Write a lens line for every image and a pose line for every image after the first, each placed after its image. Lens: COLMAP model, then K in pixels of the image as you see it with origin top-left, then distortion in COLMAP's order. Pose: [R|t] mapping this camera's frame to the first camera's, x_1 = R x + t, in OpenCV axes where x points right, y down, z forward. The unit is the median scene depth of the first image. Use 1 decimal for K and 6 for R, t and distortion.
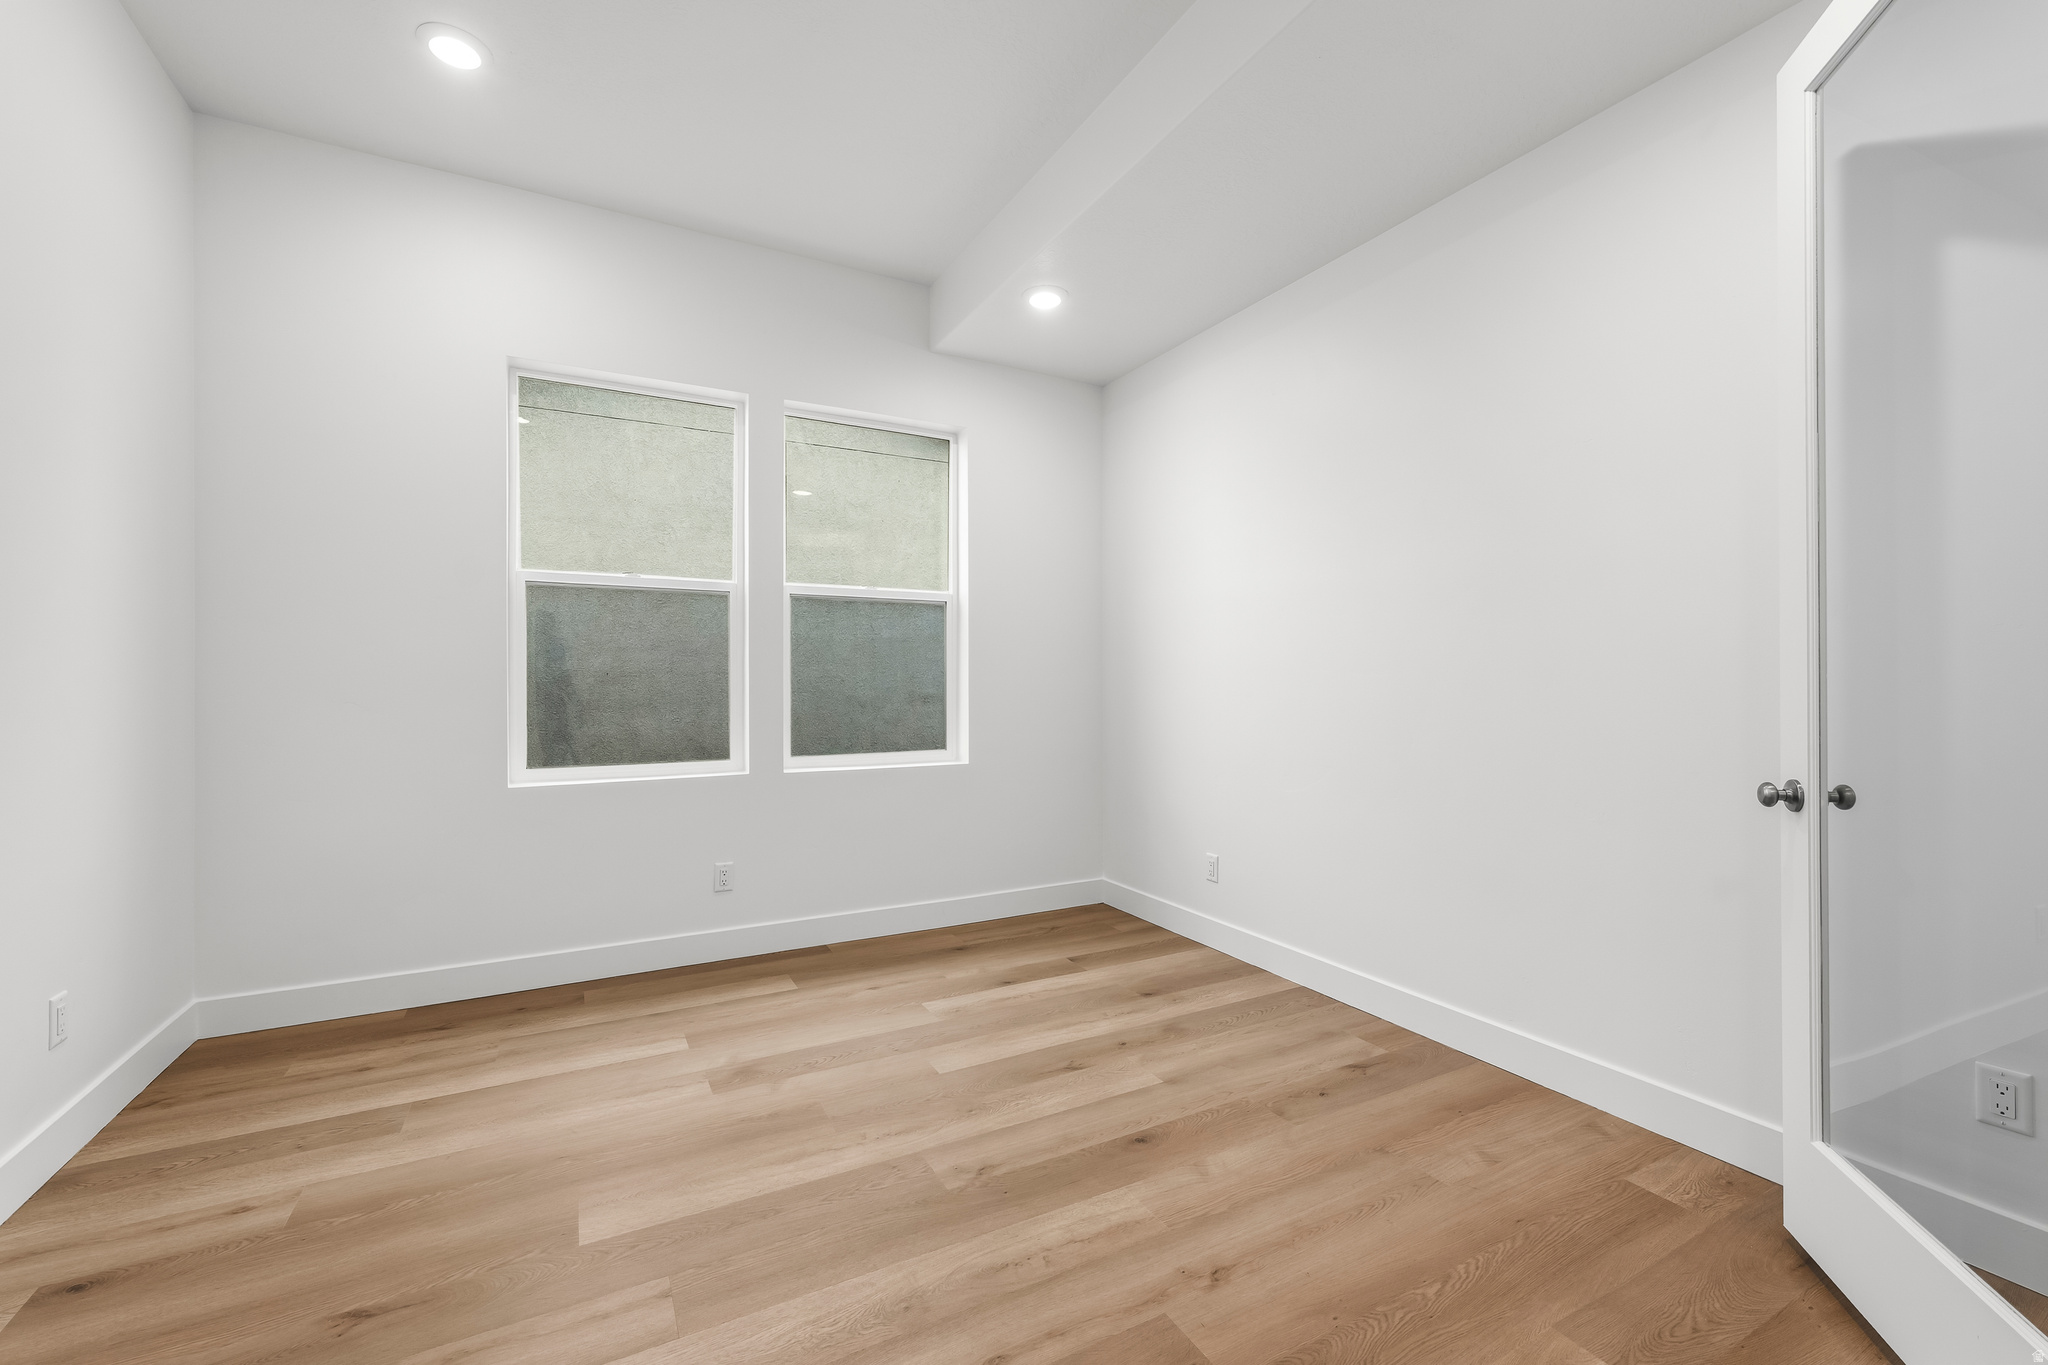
lens RADIAL K [[834.8, 0, 1023.8], [0, 834.8, 676.5], [0, 0, 1]] dist [-0.001398, 0.000189]
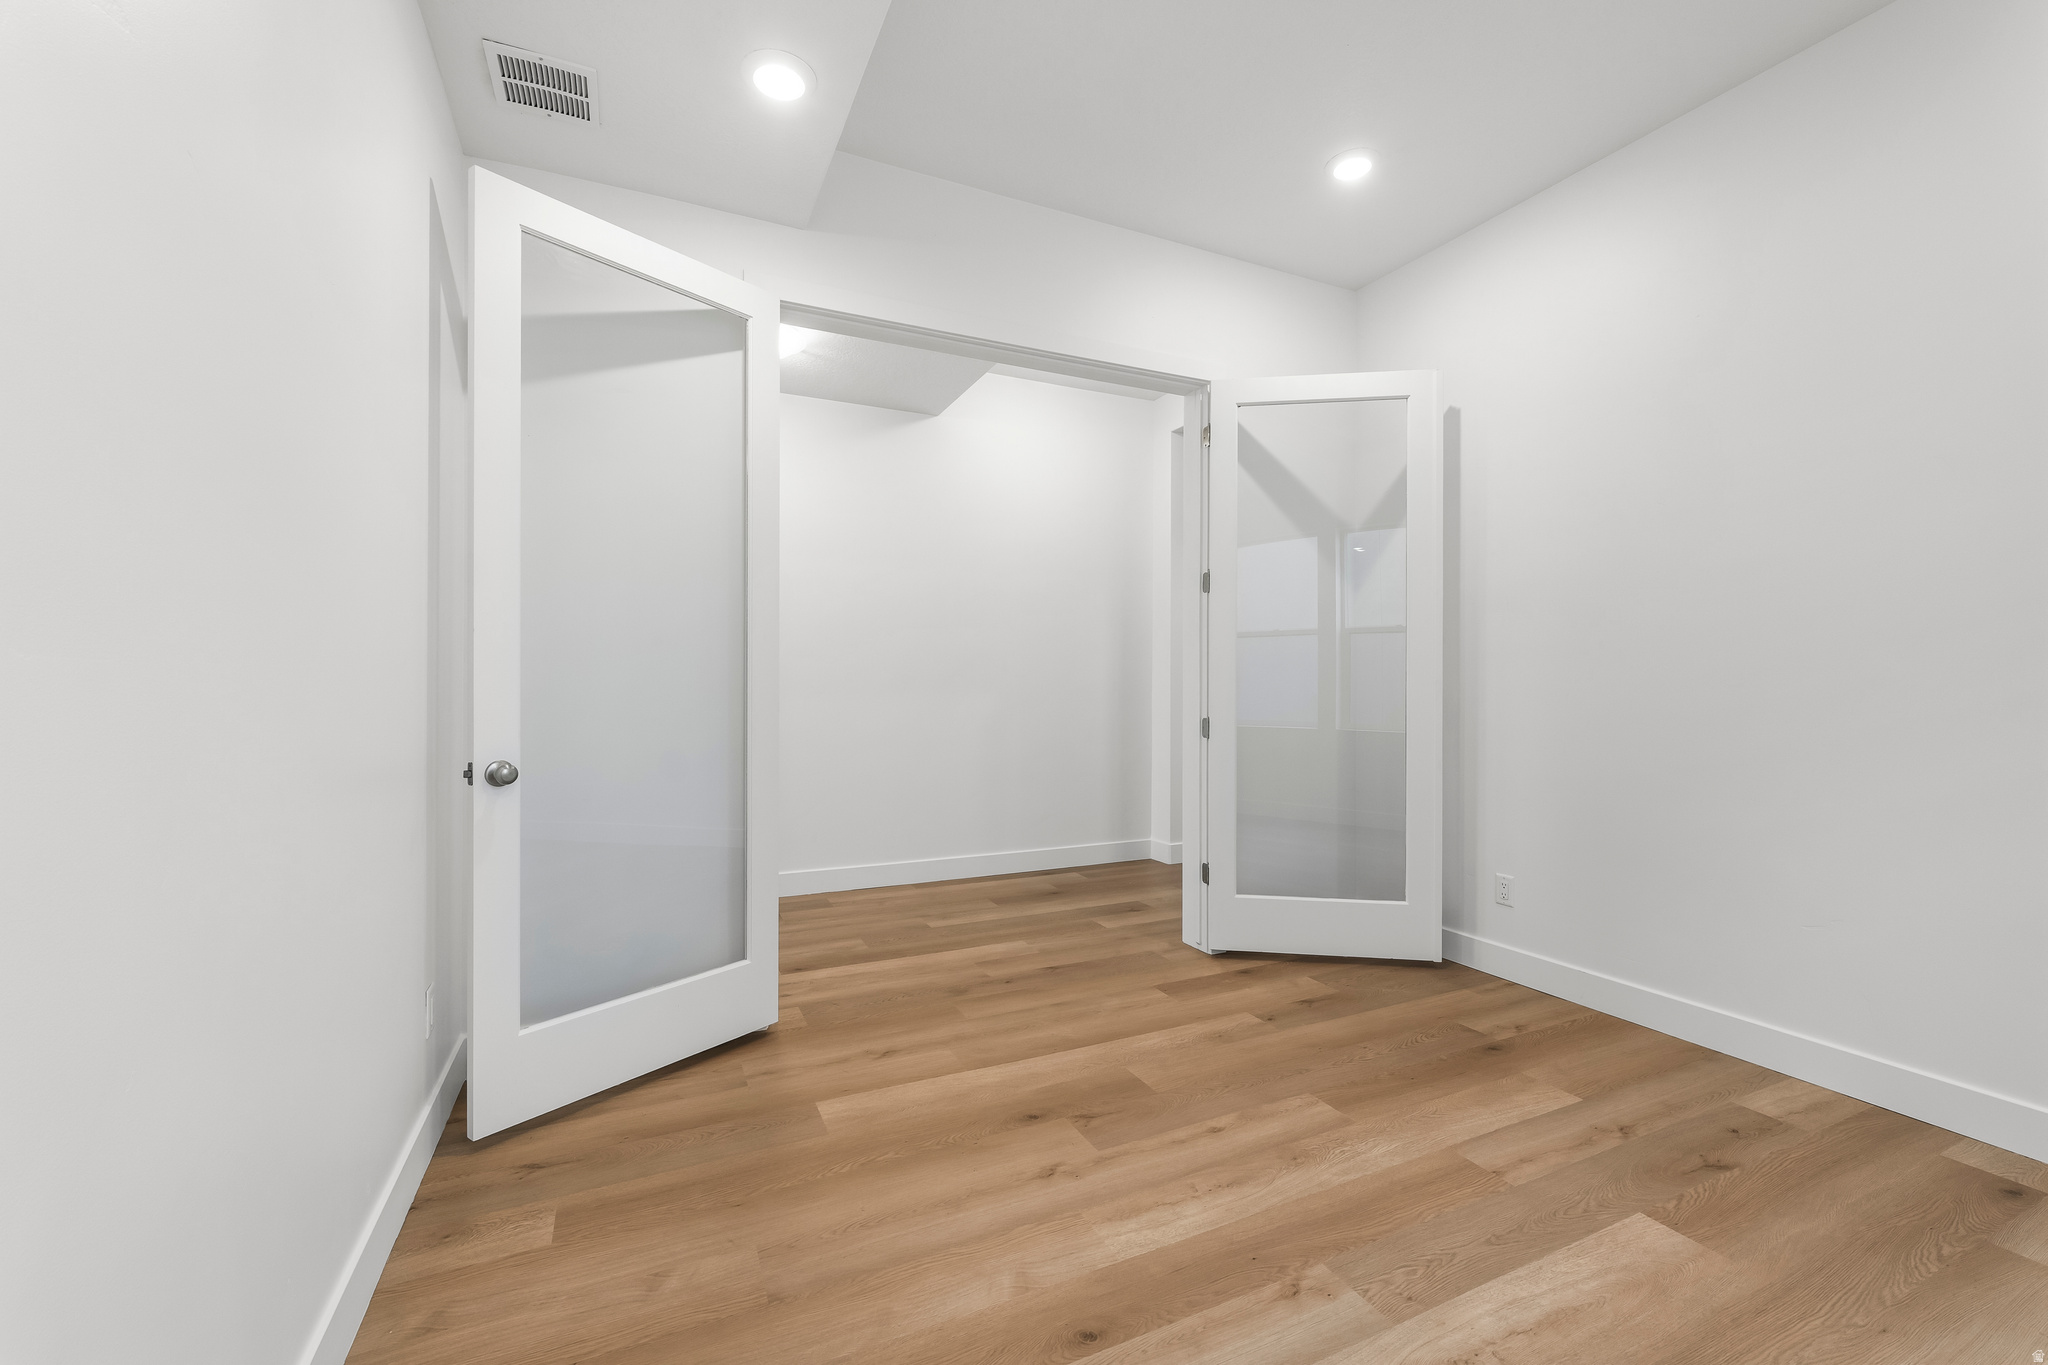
lens RADIAL K [[834.8, 0, 1020.0], [0, 834.8, 684.1], [0, 0, 1]] dist [-0.001398, 0.000189]
pose [[-0.998219, -0.000772, 0.059653, 0.186362], [-0.000813, 0.999999, -0.000662, 0.008937], [-0.059652, -0.000709, -0.998219, 2.031195]]
